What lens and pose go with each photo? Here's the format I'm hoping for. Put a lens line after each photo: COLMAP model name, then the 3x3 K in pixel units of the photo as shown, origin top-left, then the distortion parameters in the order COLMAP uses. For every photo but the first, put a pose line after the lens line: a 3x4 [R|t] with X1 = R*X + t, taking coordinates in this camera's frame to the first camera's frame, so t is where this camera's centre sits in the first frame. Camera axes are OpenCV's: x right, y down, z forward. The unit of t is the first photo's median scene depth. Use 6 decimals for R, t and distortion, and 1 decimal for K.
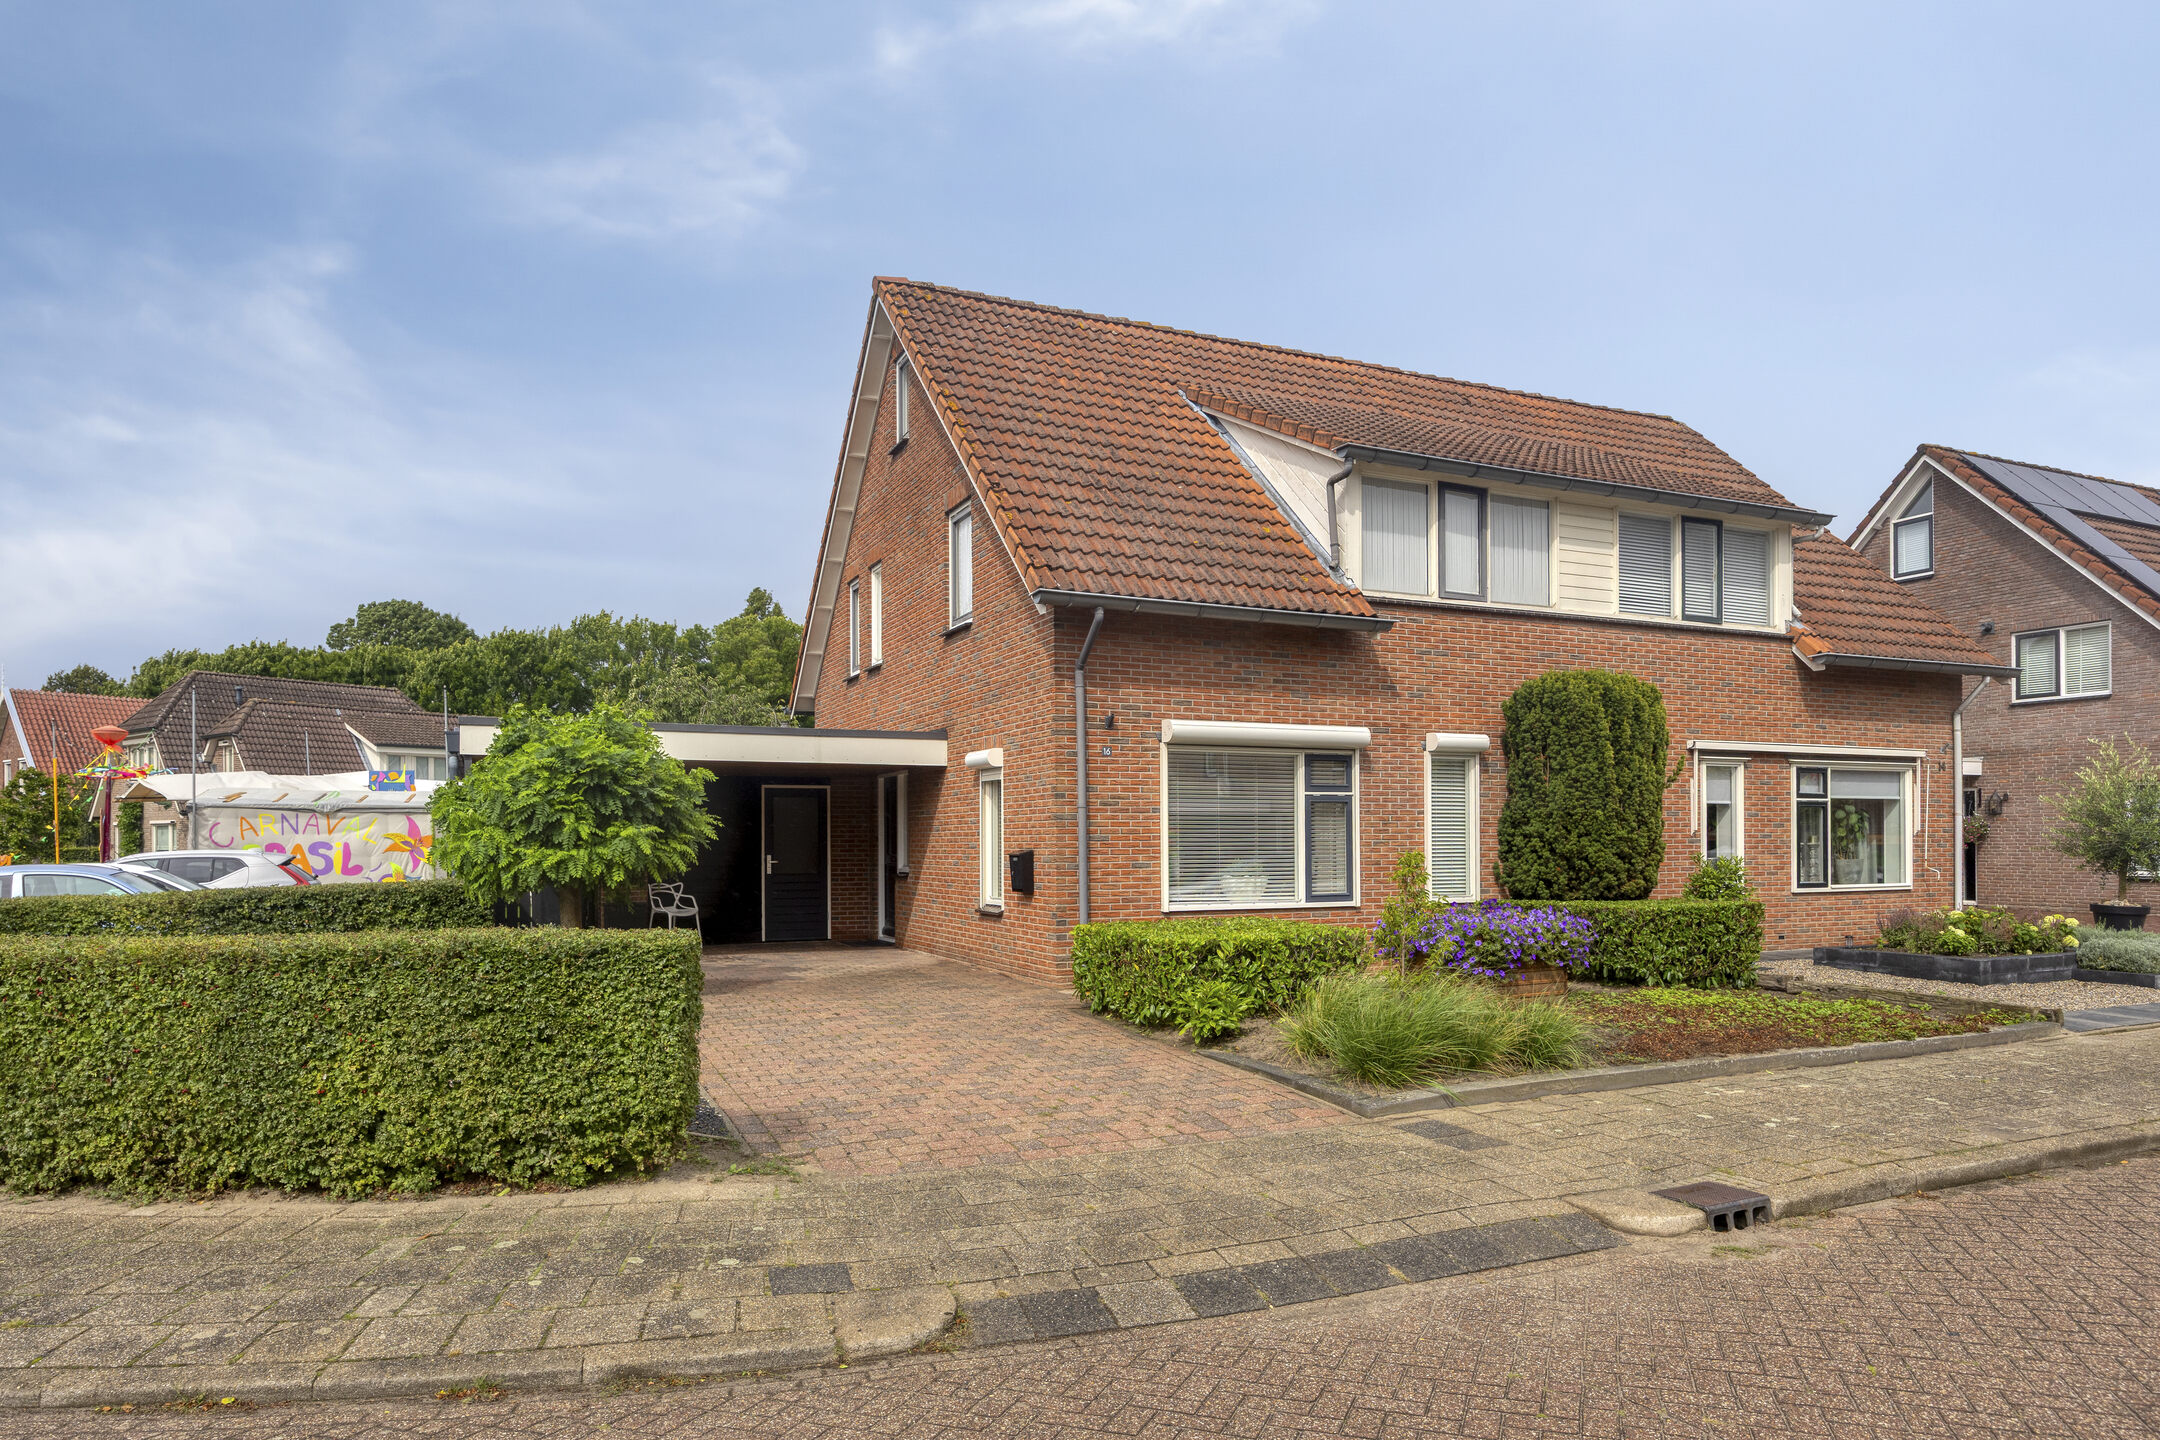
lens RADIAL K [[1329.4, 0, 1088.0], [0, 1329.4, 843.8], [0, 0, 1]] dist [-0.006641, -0.000547]
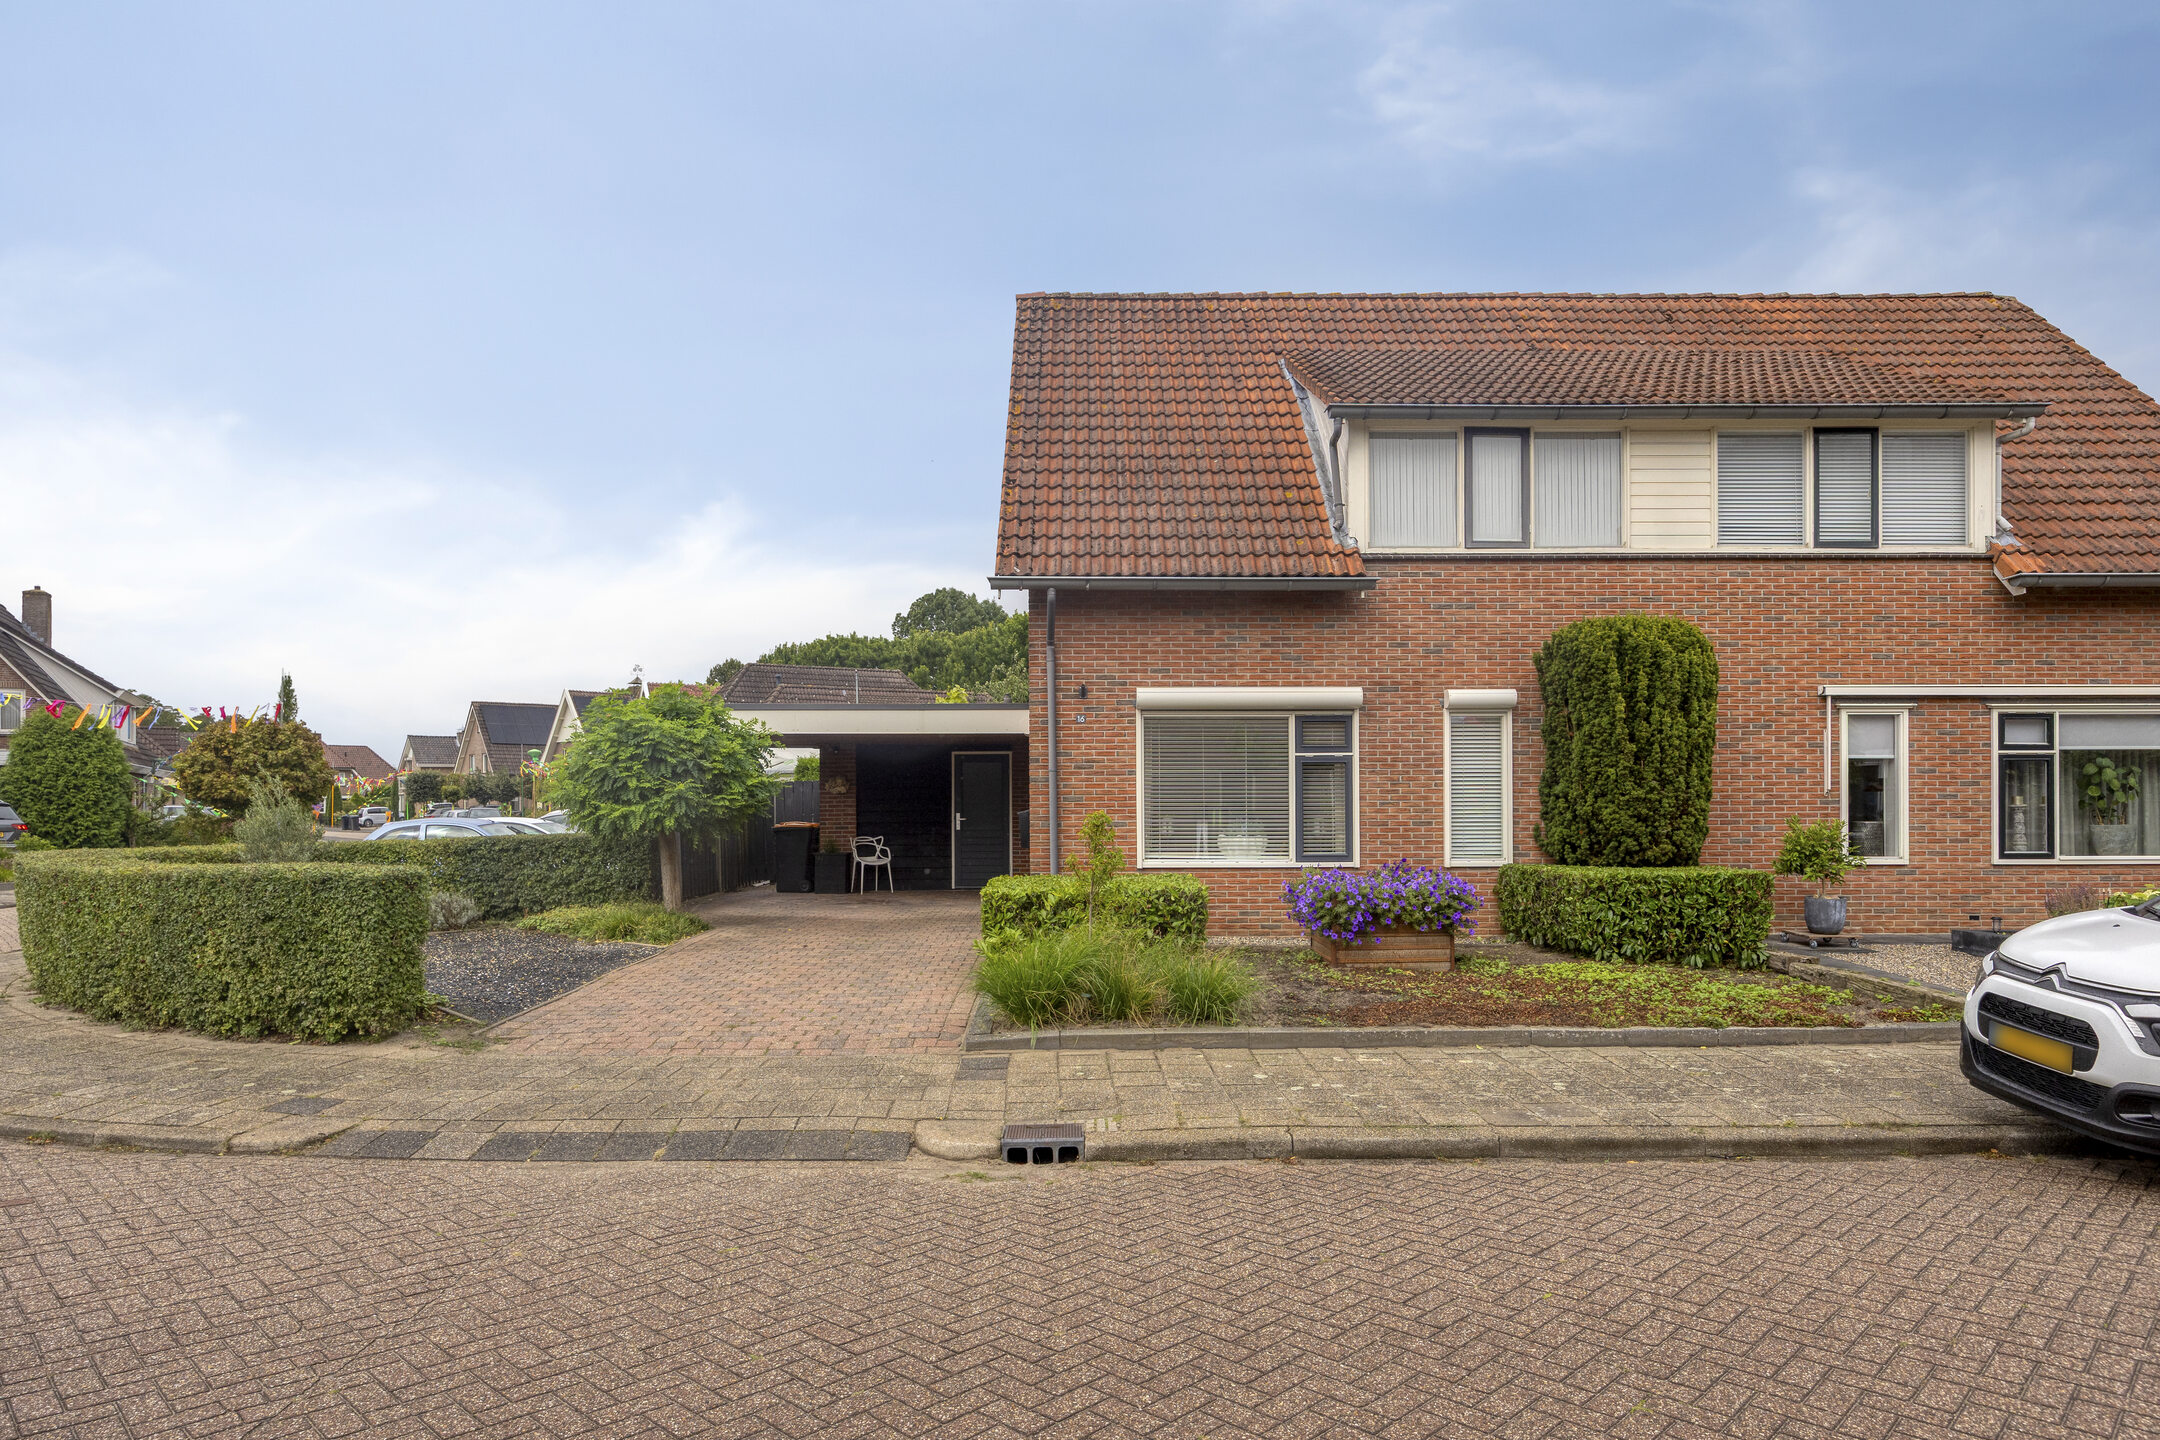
lens RADIAL K [[1316.5, 0, 1074.1], [0, 1316.5, 809.8], [0, 0, 1]] dist [-0.005831, -0.001208]
pose [[0.909431, 0.003300, -0.415842, 0.420239], [-0.000940, 0.999982, 0.005881, -0.001585], [0.415854, -0.004958, 0.909418, 0.017799]]
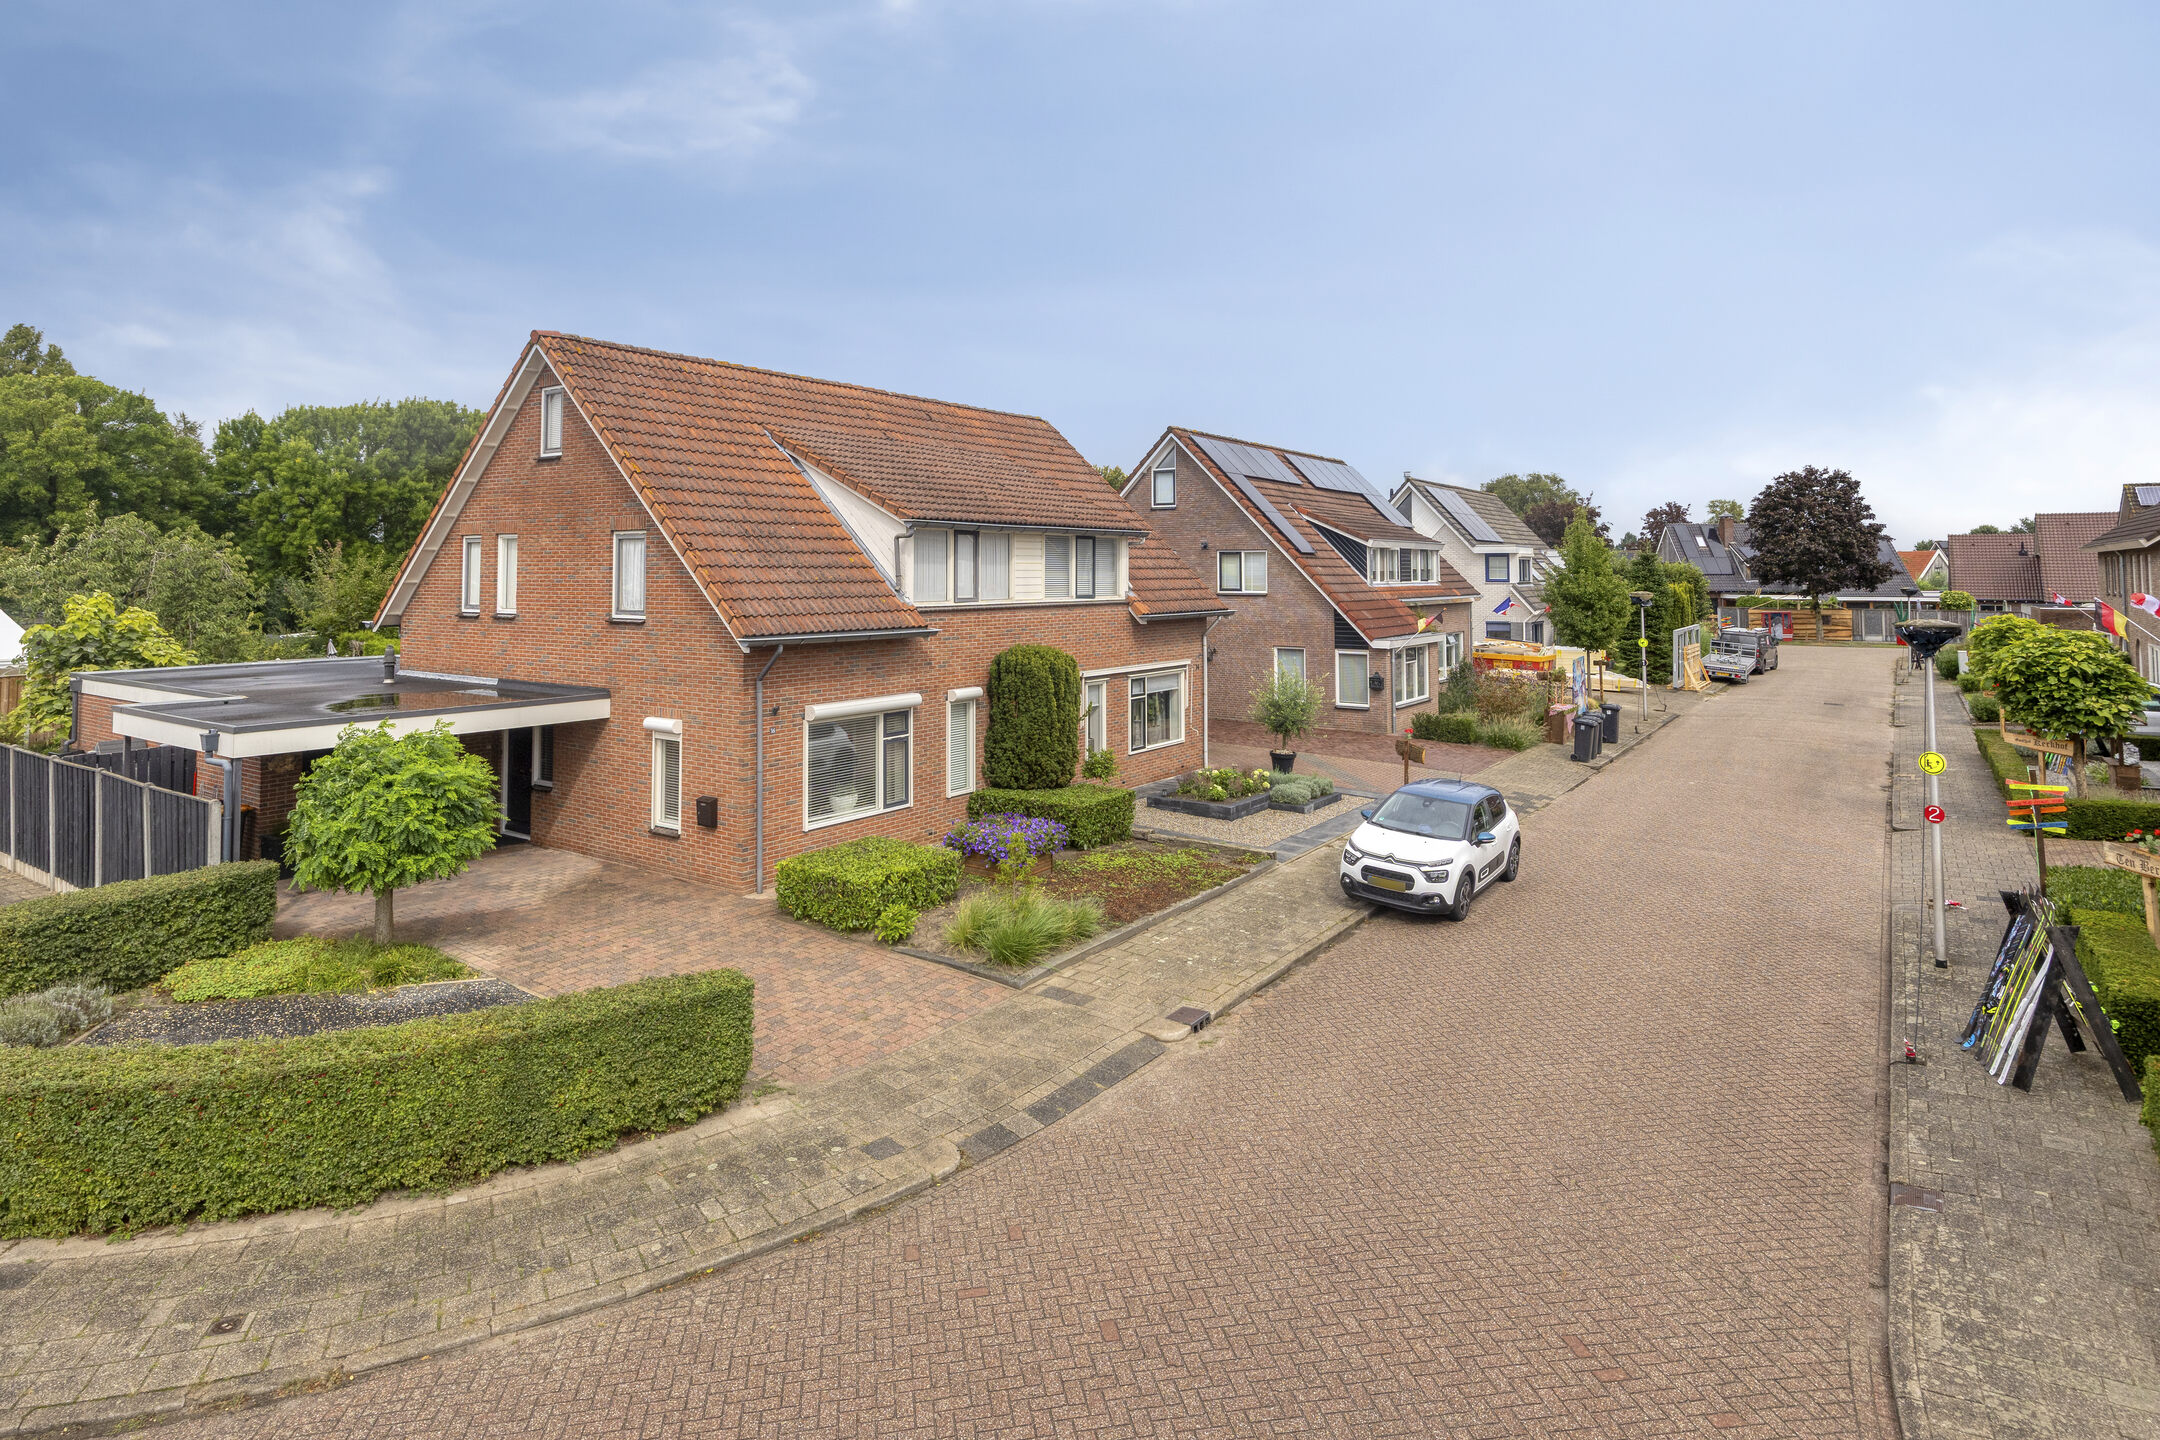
lens RADIAL K [[1192.7, 0, 1082.2], [0, 1192.7, 521.9], [0, 0, 1]] dist [-0.005656, -0.000911]
pose [[0.861830, 0.023082, 0.506672, -0.347728], [-0.000969, 0.999037, -0.043864, -0.229231], [-0.507196, 0.037313, 0.861022, -0.333347]]
